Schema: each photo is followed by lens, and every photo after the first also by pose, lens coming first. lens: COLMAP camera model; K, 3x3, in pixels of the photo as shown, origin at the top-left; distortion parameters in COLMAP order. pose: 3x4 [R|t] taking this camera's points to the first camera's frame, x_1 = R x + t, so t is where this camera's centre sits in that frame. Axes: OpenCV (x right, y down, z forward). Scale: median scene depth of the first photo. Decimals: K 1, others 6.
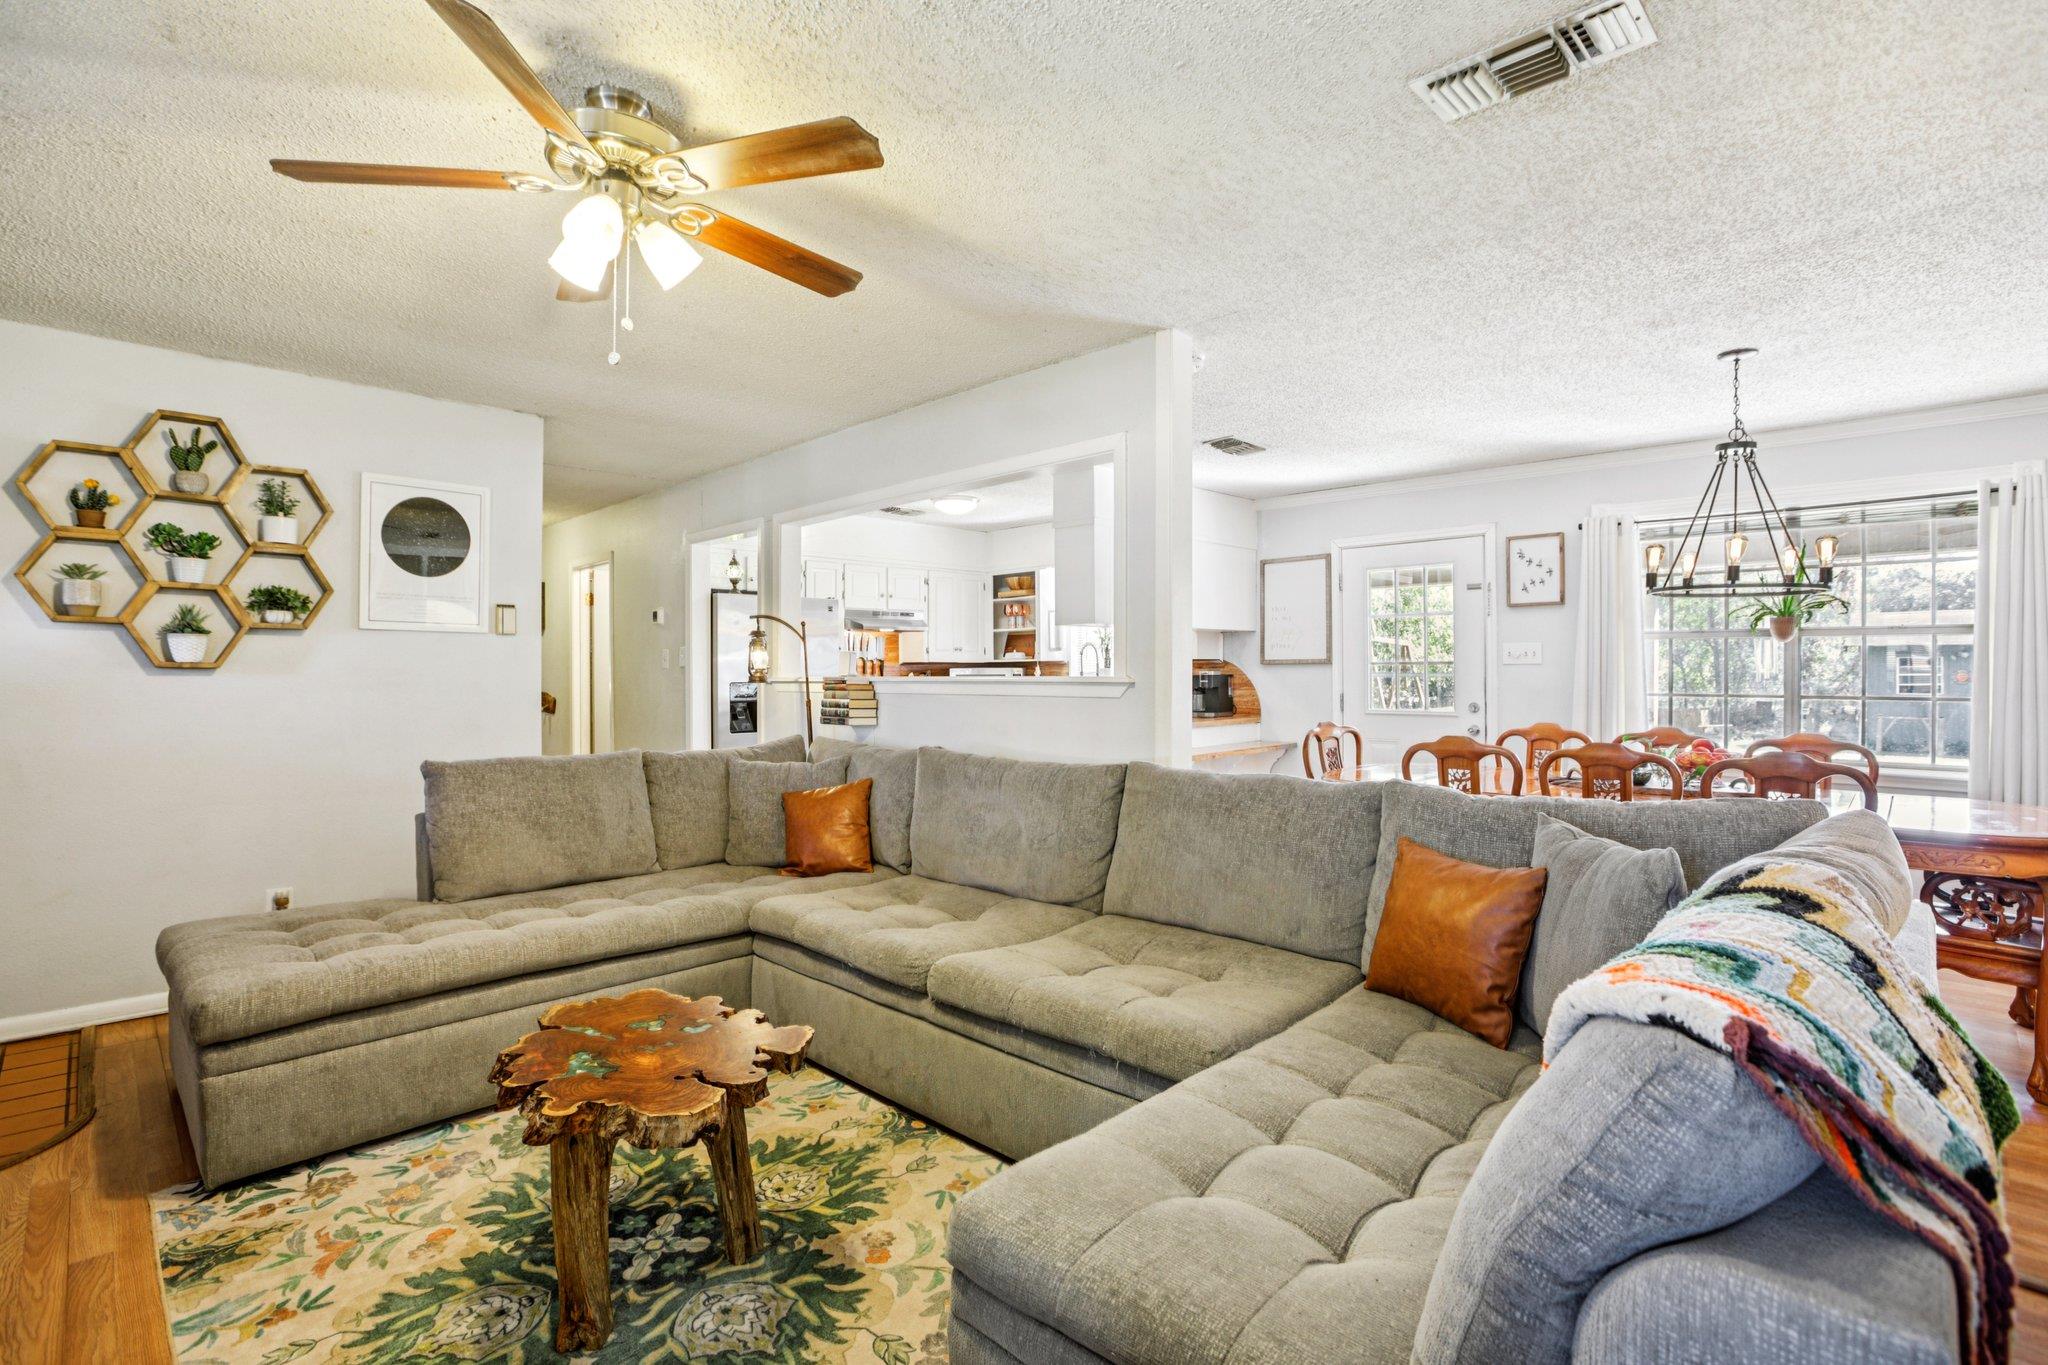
lens RADIAL K [[953.6, 0, 1023.0], [0, 953.6, 672.1], [0, 0, 1]] dist [-0.051076, 0.015525]
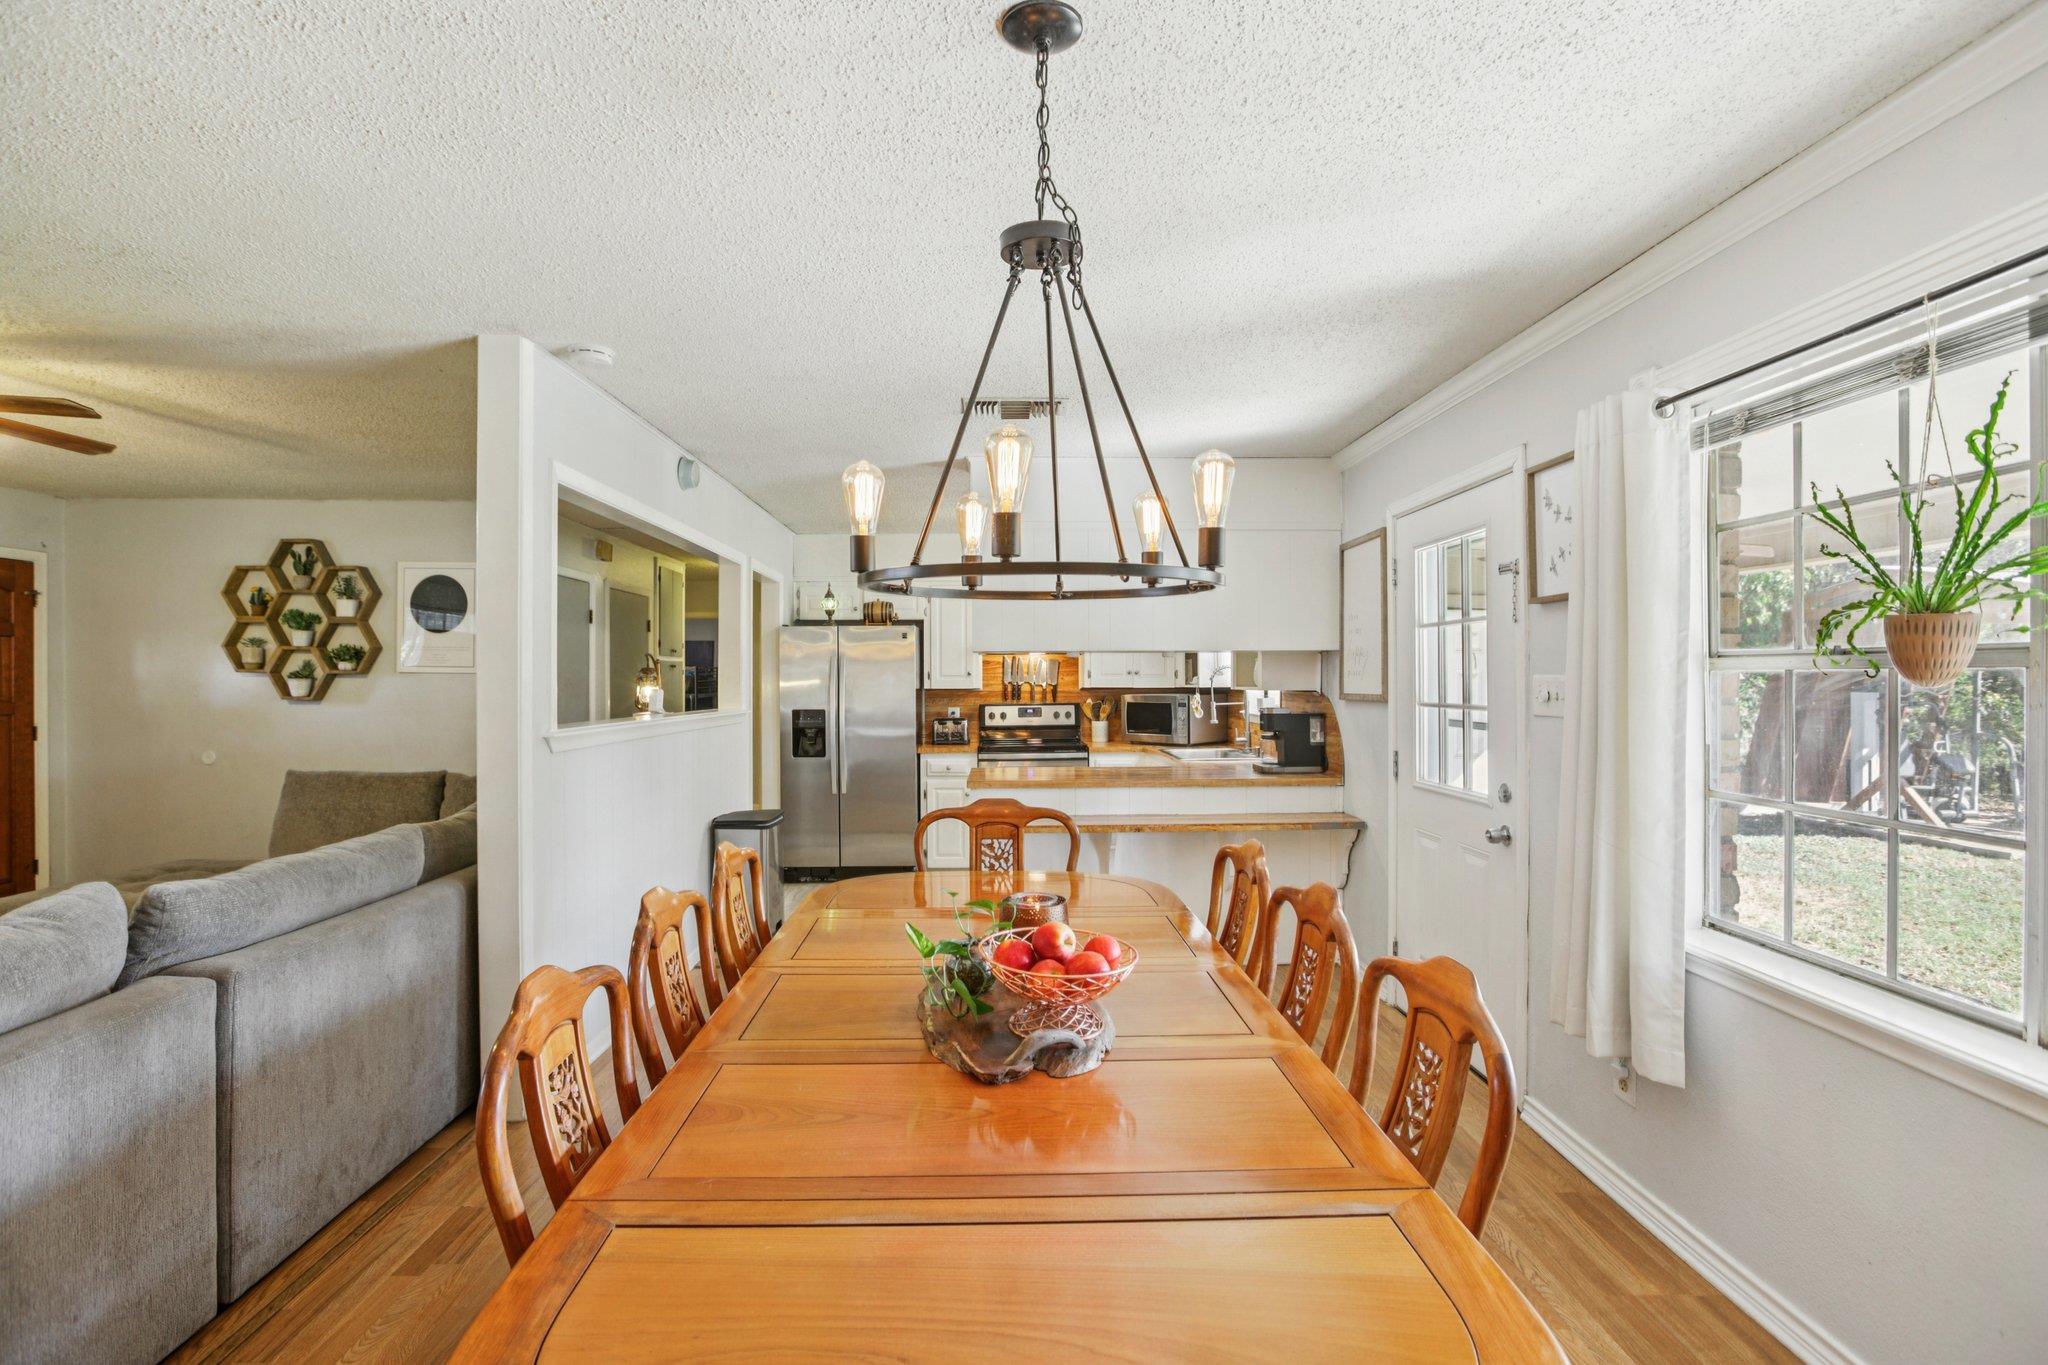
lens RADIAL K [[953.6, 0, 1023.0], [0, 953.6, 672.1], [0, 0, 1]] dist [-0.051076, 0.015525]
pose [[0.718765, -0.000568, -0.695253, 0.977487], [-0.002182, 0.999993, -0.003073, -0.044329], [0.695250, 0.003726, 0.718758, 0.639421]]
